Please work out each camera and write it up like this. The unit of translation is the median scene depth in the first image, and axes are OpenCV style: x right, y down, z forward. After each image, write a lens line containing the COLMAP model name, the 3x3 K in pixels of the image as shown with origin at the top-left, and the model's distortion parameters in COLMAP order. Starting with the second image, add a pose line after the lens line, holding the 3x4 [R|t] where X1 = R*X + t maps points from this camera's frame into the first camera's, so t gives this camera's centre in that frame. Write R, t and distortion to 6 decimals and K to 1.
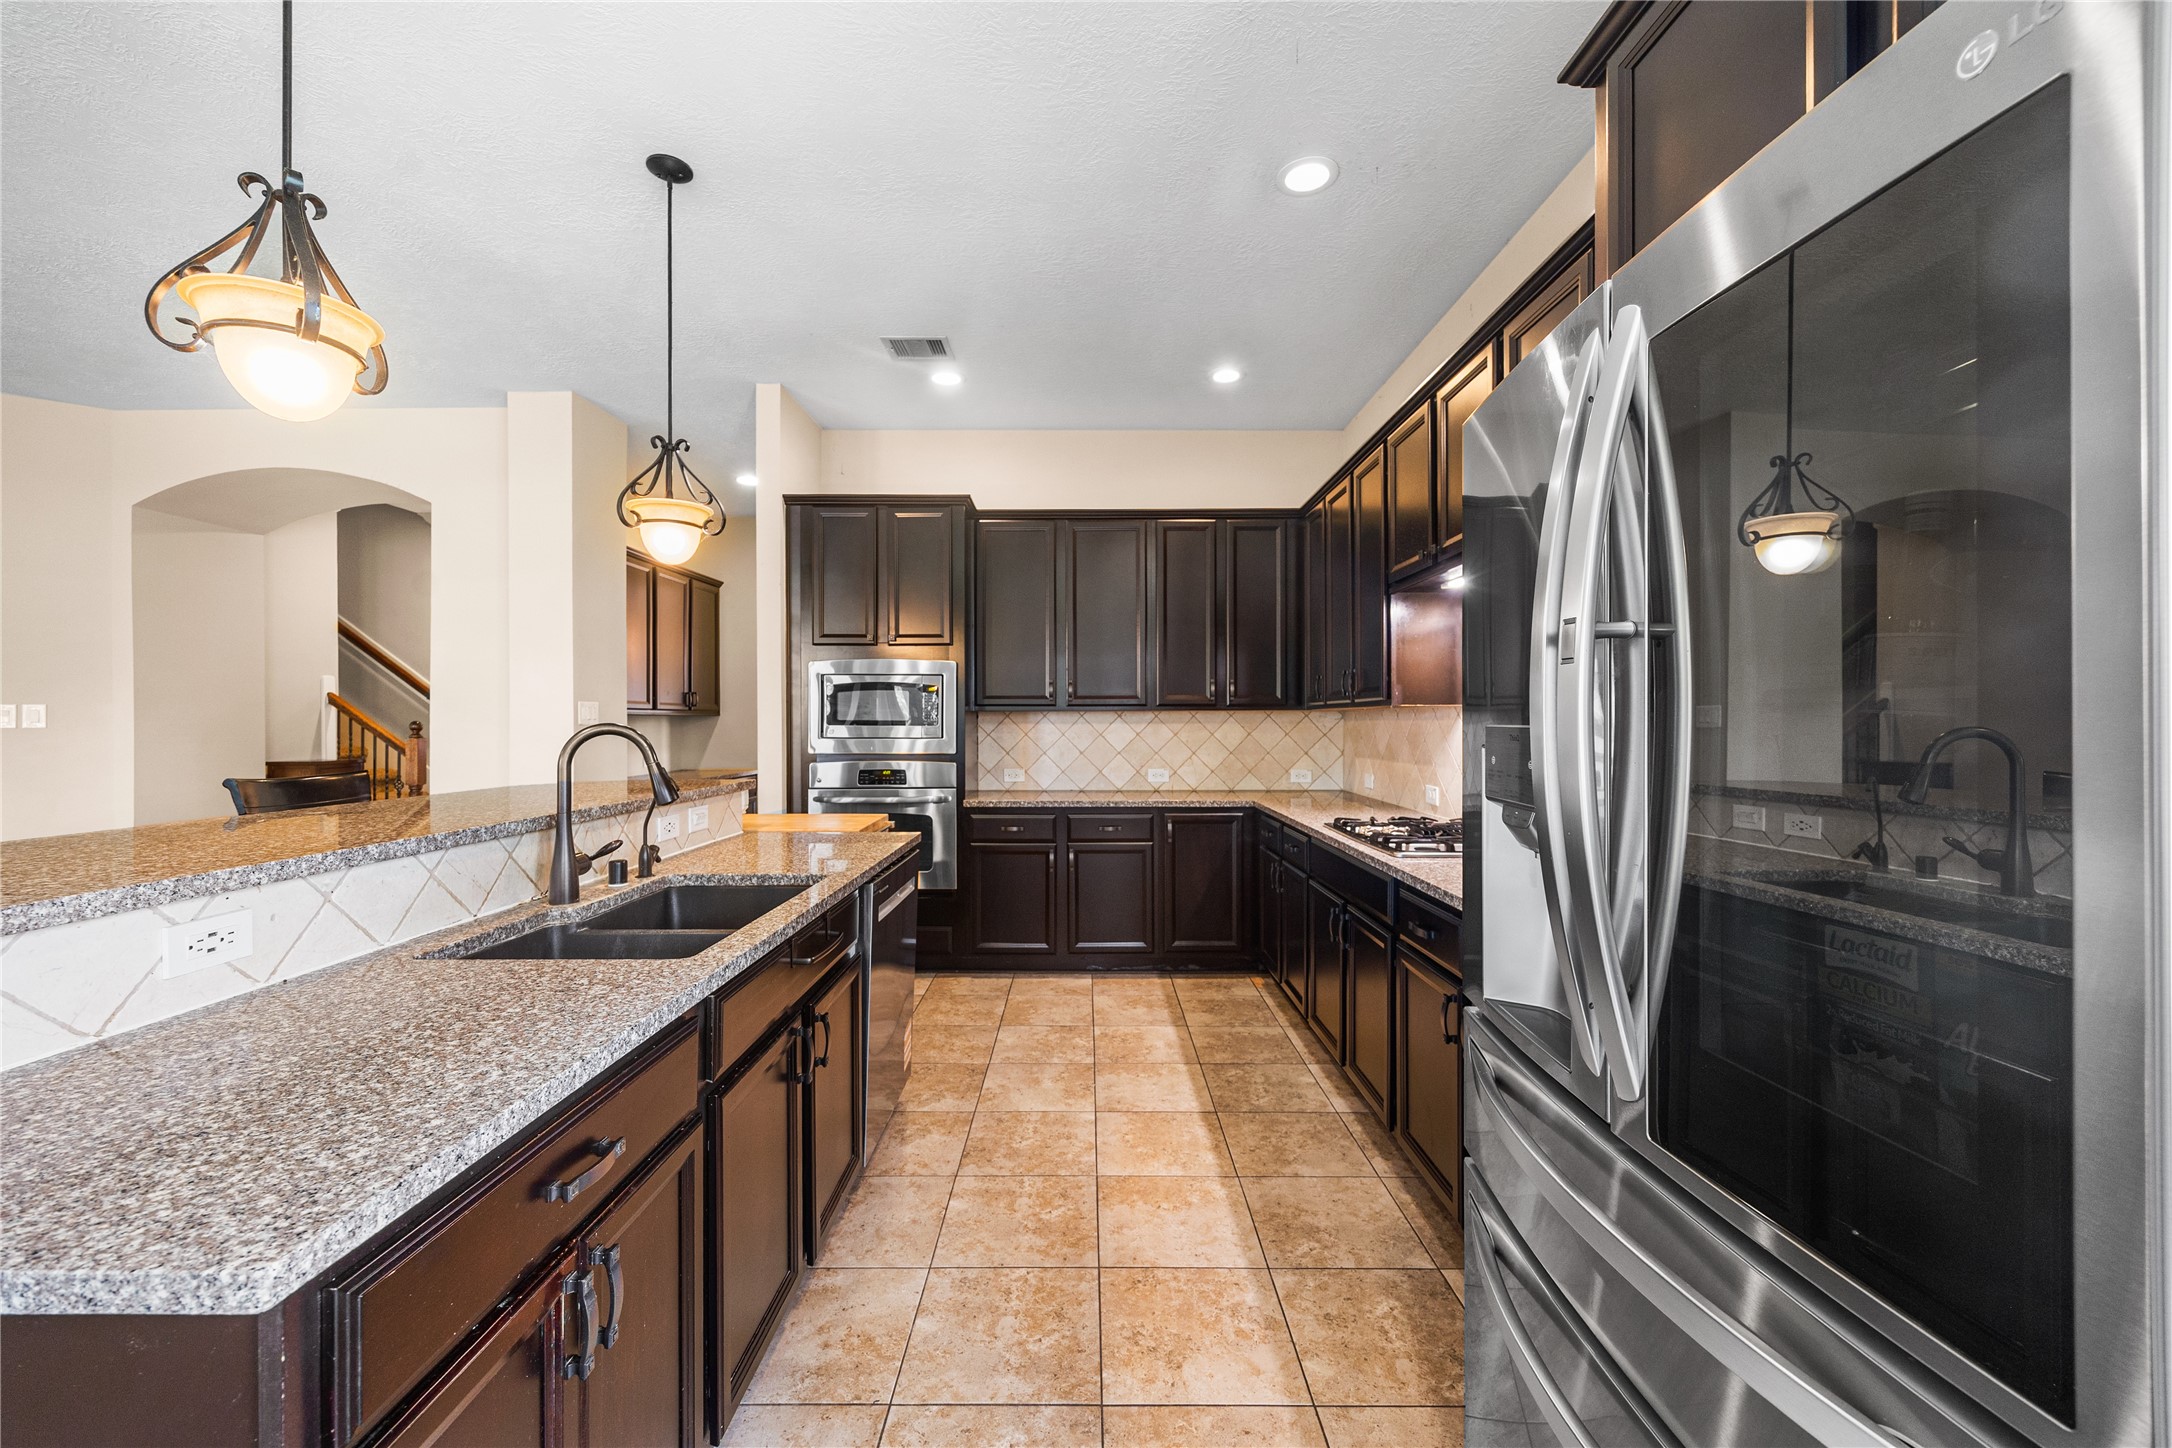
lens RADIAL K [[843.3, 0, 1077.3], [0, 843.3, 719.8], [0, 0, 1]] dist [0.000739, 0.000115]
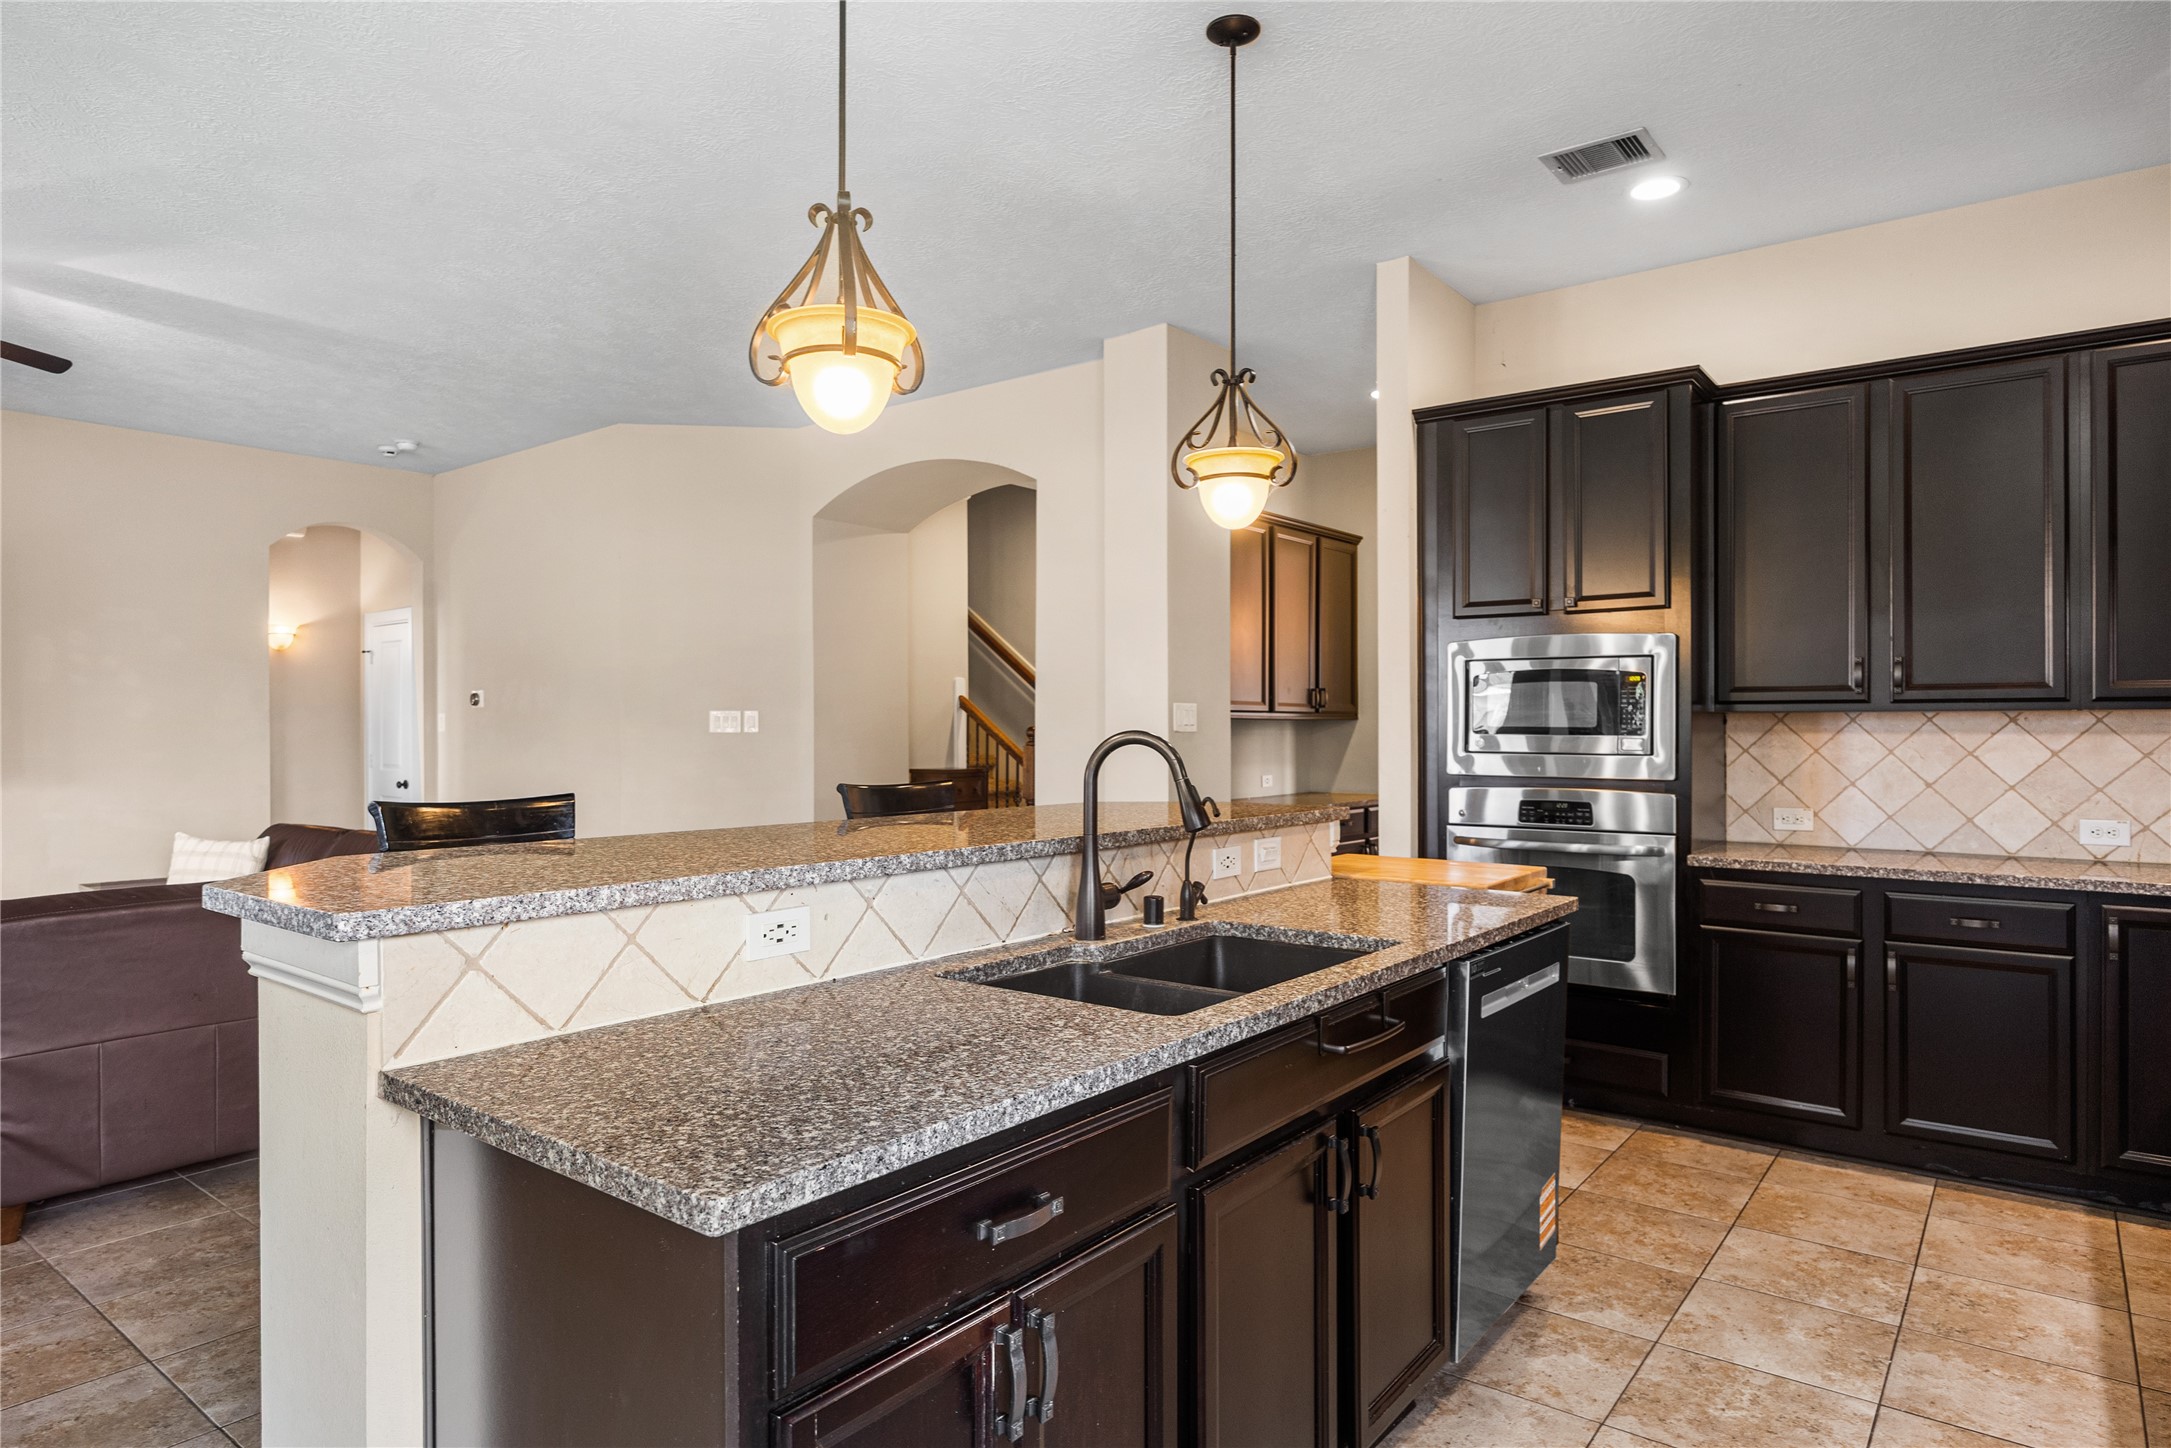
lens RADIAL K [[1259.2, 0, 1085.5], [0, 1259.2, 724.0], [0, 0, 1]] dist [-0.009784, 0.003225]
pose [[0.790376, 0.000361, -0.612623, 0.117248], [-0.000893, 0.999999, -0.000563, -0.001261], [0.612622, 0.000992, 0.790375, -0.013210]]
